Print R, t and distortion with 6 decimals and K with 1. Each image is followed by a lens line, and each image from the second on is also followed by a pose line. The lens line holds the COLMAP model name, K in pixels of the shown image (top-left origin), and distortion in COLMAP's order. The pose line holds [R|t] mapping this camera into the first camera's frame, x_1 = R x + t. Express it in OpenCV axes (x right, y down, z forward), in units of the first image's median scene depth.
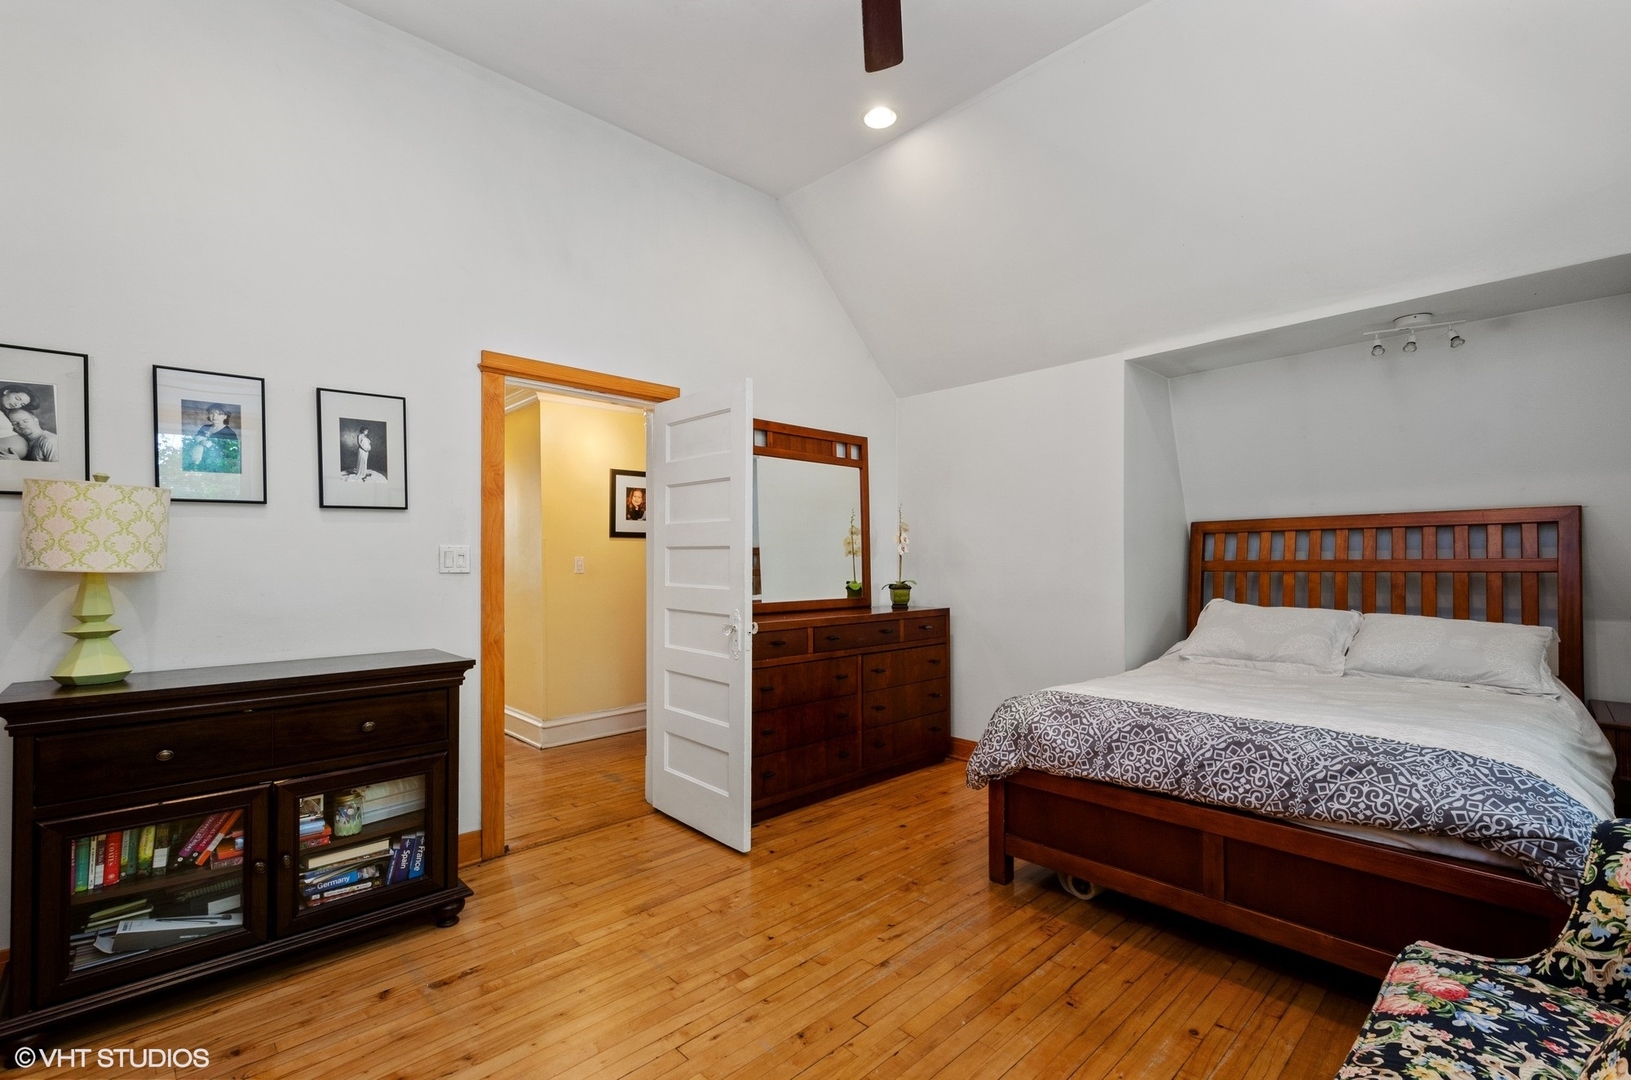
lens RADIAL K [[714.6, 0, 807.6], [0, 714.6, 548.8], [0, 0, 1]] dist [-0.001376, 0.000493]
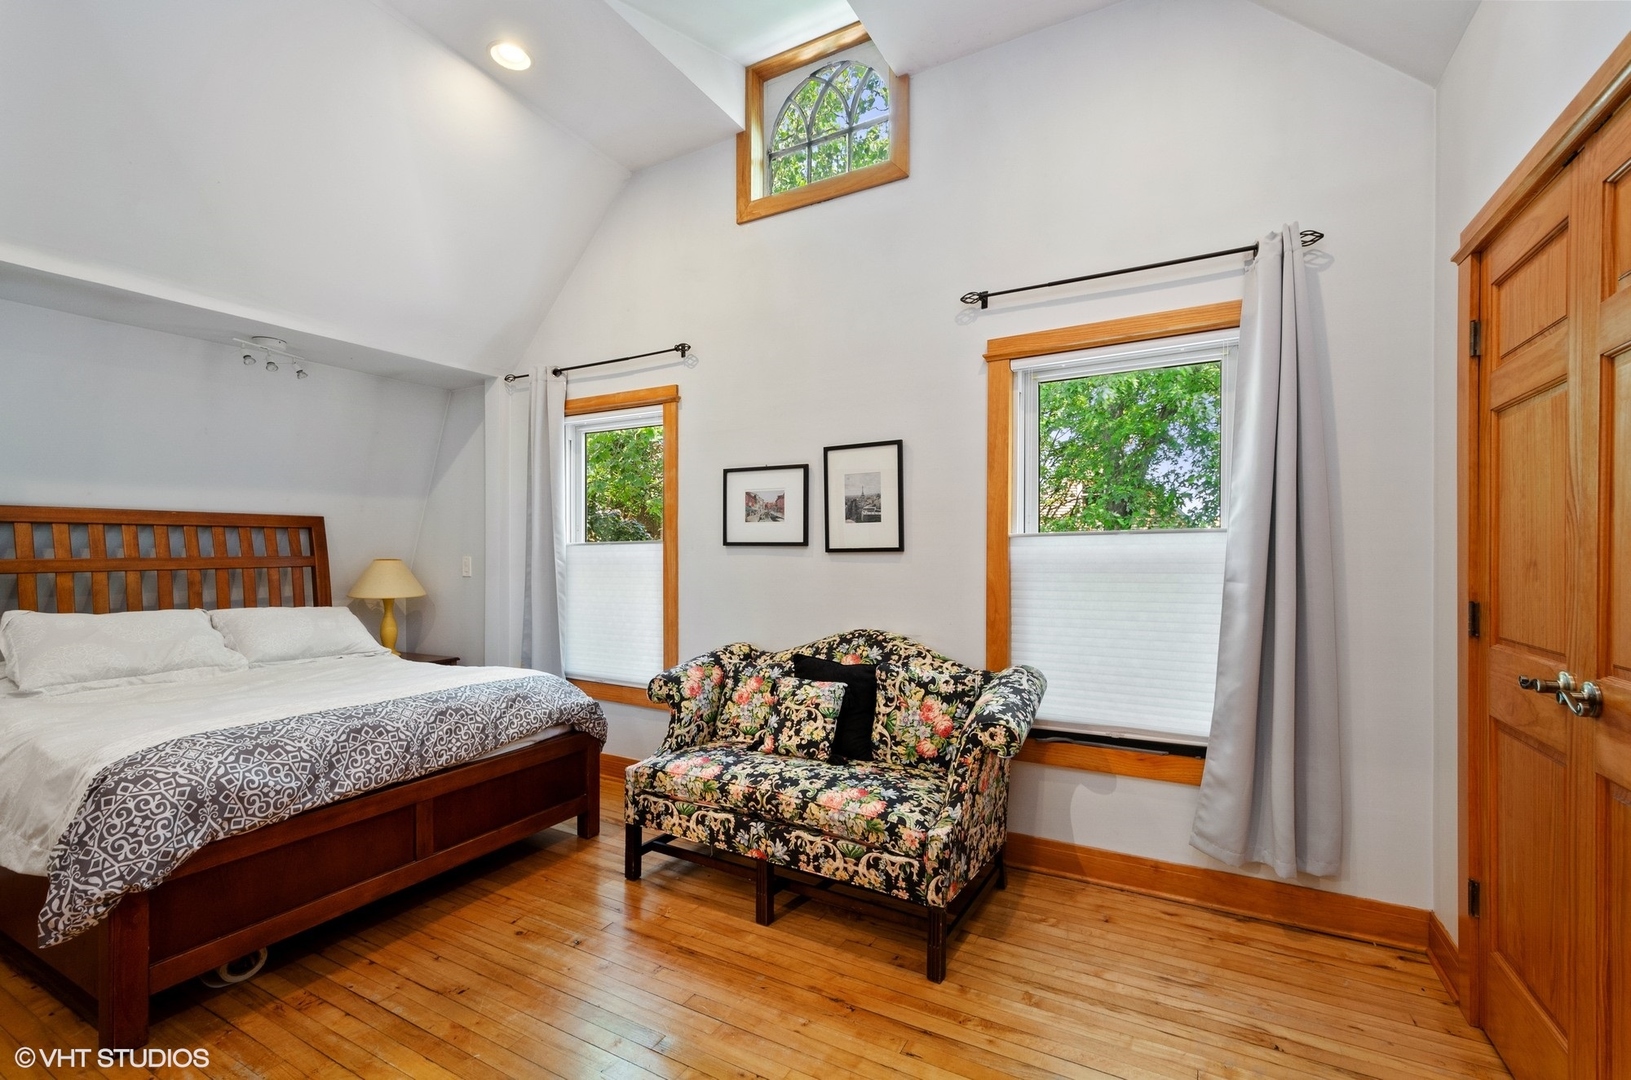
lens RADIAL K [[714.6, 0, 806.2], [0, 714.6, 552.6], [0, 0, 1]] dist [-0.001376, 0.000493]
pose [[-0.311967, 0.005602, 0.950076, -0.620935], [-0.013237, 0.999860, -0.010242, 0.010194], [-0.950001, -0.015772, -0.311849, 0.702444]]
